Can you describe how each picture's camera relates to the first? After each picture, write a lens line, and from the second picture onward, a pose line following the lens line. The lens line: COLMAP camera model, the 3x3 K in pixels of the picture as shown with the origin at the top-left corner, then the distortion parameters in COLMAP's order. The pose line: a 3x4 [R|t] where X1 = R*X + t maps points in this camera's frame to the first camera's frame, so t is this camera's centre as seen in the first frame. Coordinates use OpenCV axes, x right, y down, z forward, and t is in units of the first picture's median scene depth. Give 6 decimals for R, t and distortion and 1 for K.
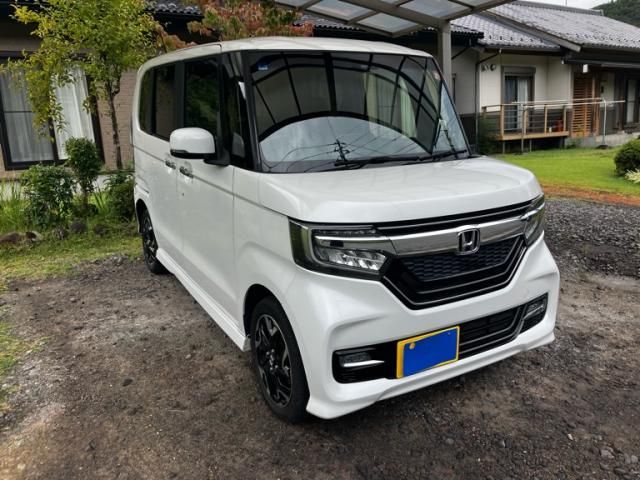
lens RADIAL K [[526.2, 0, 320.0], [0, 526.2, 240.0], [0, 0, 1]] dist [0.011405, -0.000844]
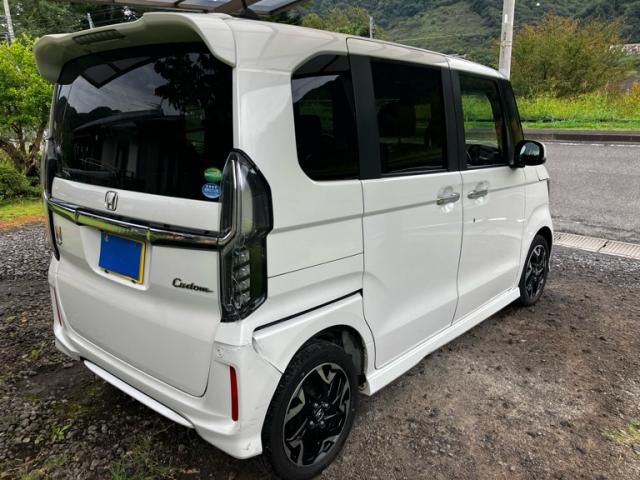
lens RADIAL K [[526.2, 0, 320.0], [0, 526.2, 240.0], [0, 0, 1]] dist [0.011405, -0.000844]
pose [[-0.345368, -0.210449, 0.914567, -0.997861], [0.227684, 0.926626, 0.299204, -0.385875], [-0.910429, 0.311568, -0.272111, 1.494053]]
